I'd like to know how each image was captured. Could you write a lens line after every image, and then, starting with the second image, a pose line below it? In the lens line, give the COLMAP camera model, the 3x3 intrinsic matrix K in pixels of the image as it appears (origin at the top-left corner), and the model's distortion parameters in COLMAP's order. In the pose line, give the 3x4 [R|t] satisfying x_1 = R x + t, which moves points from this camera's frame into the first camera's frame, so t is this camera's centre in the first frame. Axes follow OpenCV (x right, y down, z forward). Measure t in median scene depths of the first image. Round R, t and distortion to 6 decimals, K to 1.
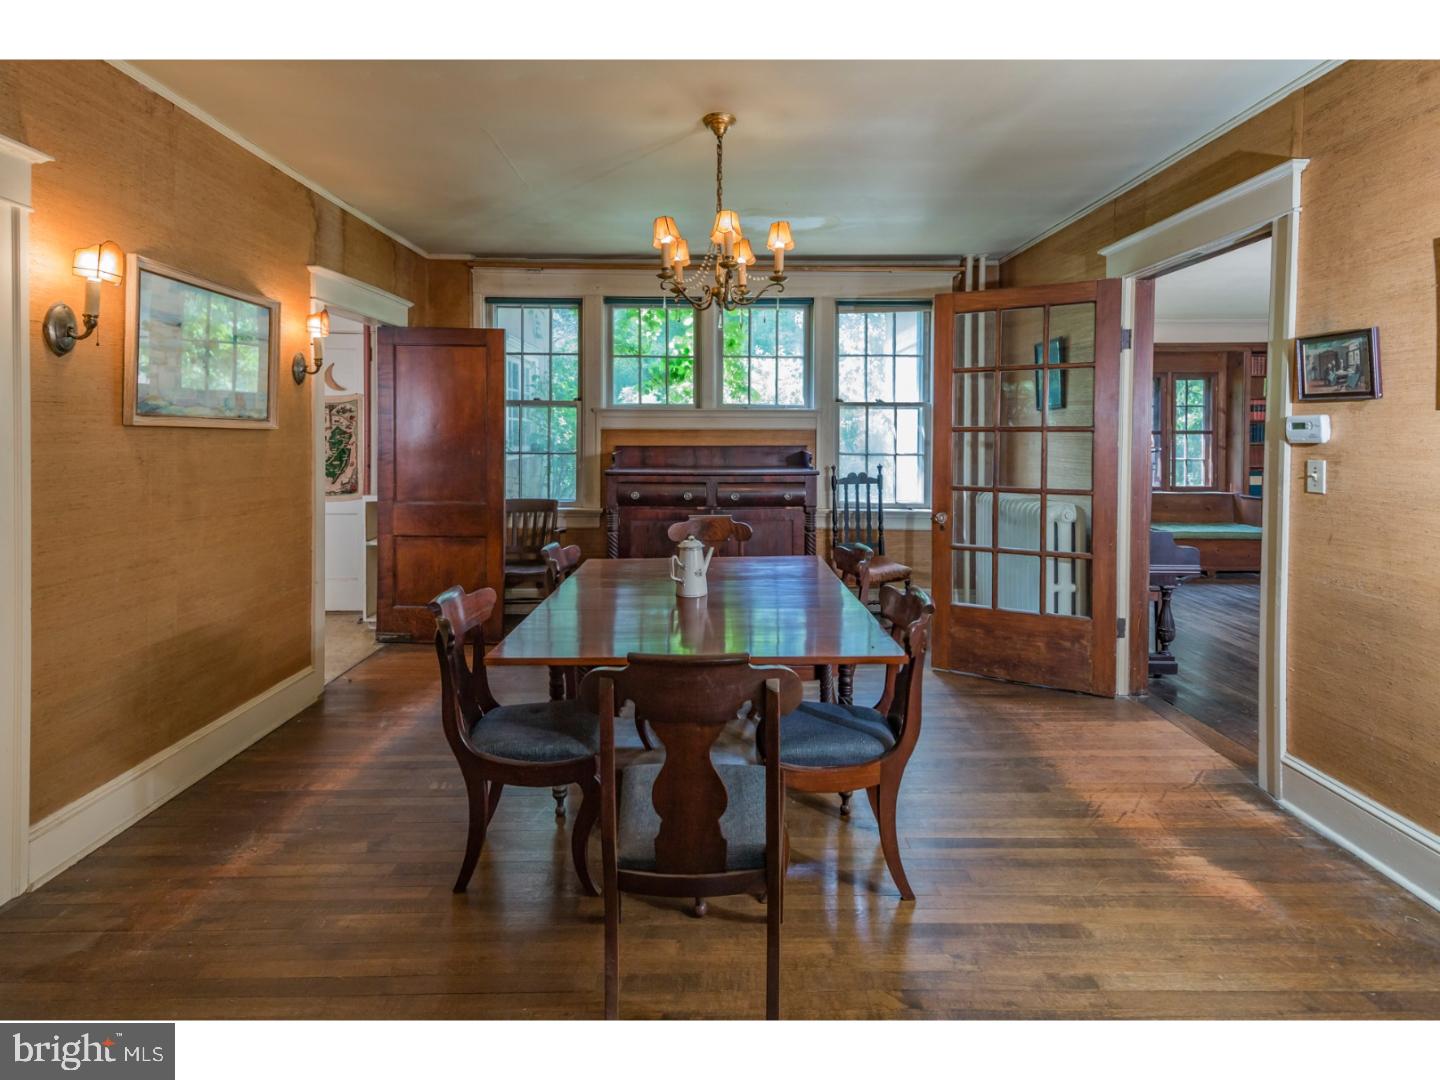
lens RADIAL K [[687.0, 0, 706.5], [0, 687.0, 509.7], [0, 0, 1]] dist [0.028088, -0.000645]
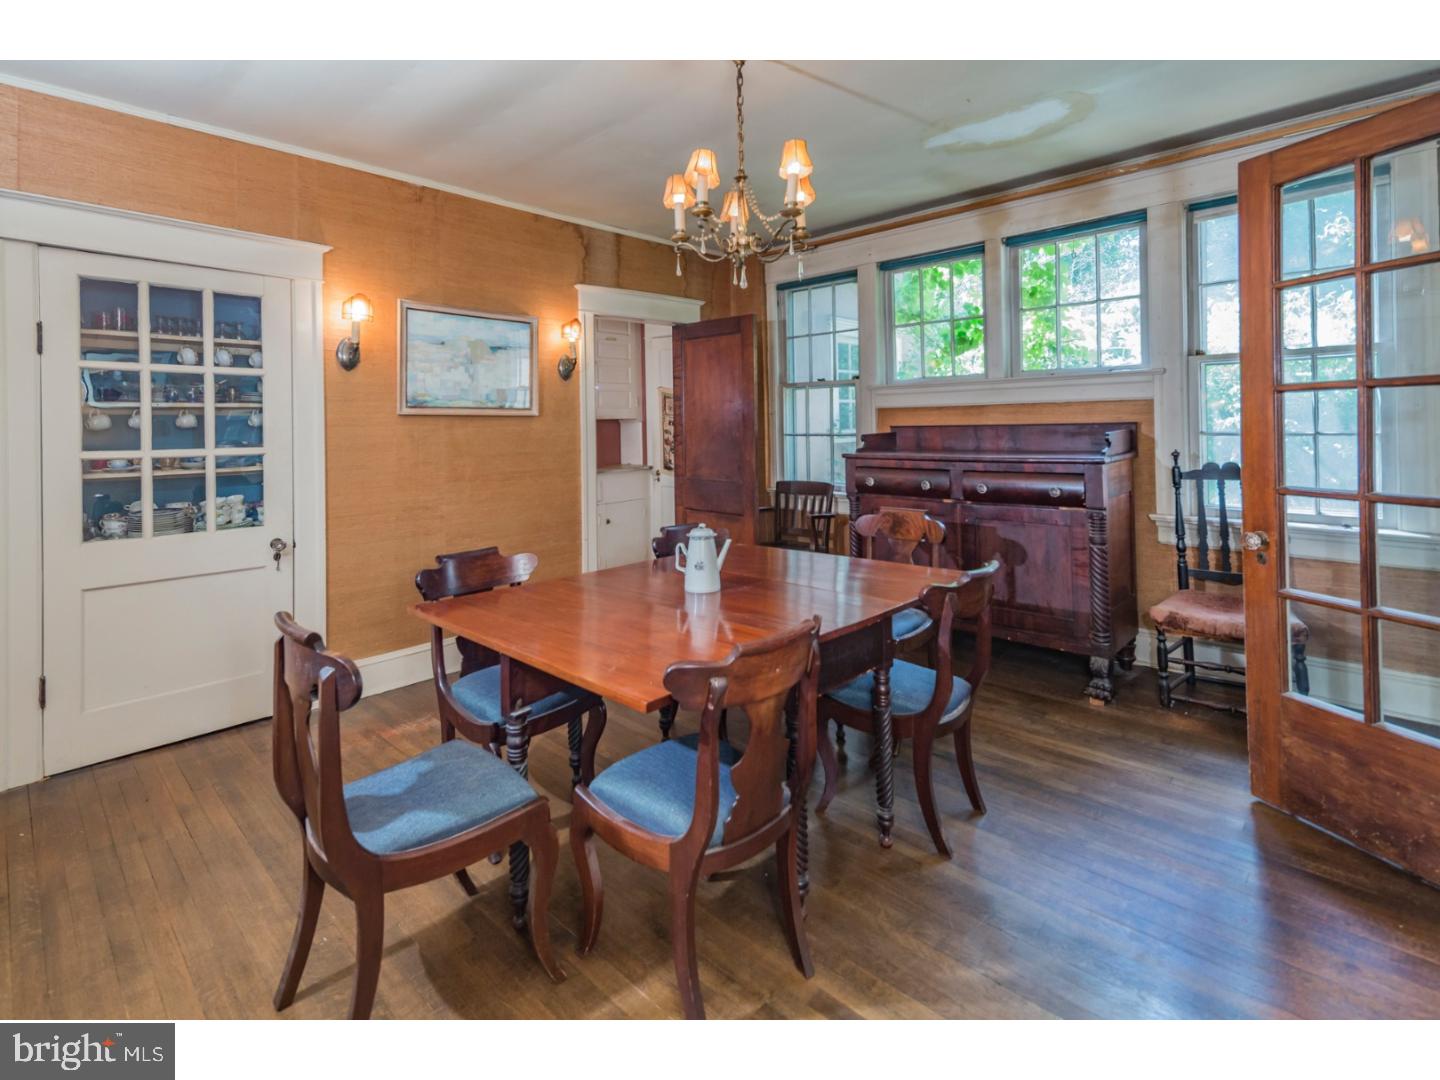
lens RADIAL K [[668.2, 0, 717.1], [0, 668.2, 487.1], [0, 0, 1]] dist [0.000785, -0.000766]
pose [[0.717375, 0.048021, -0.695030, 0.359015], [-0.057839, 0.998283, 0.009275, -0.010592], [0.694282, 0.033546, 0.718921, 0.251037]]
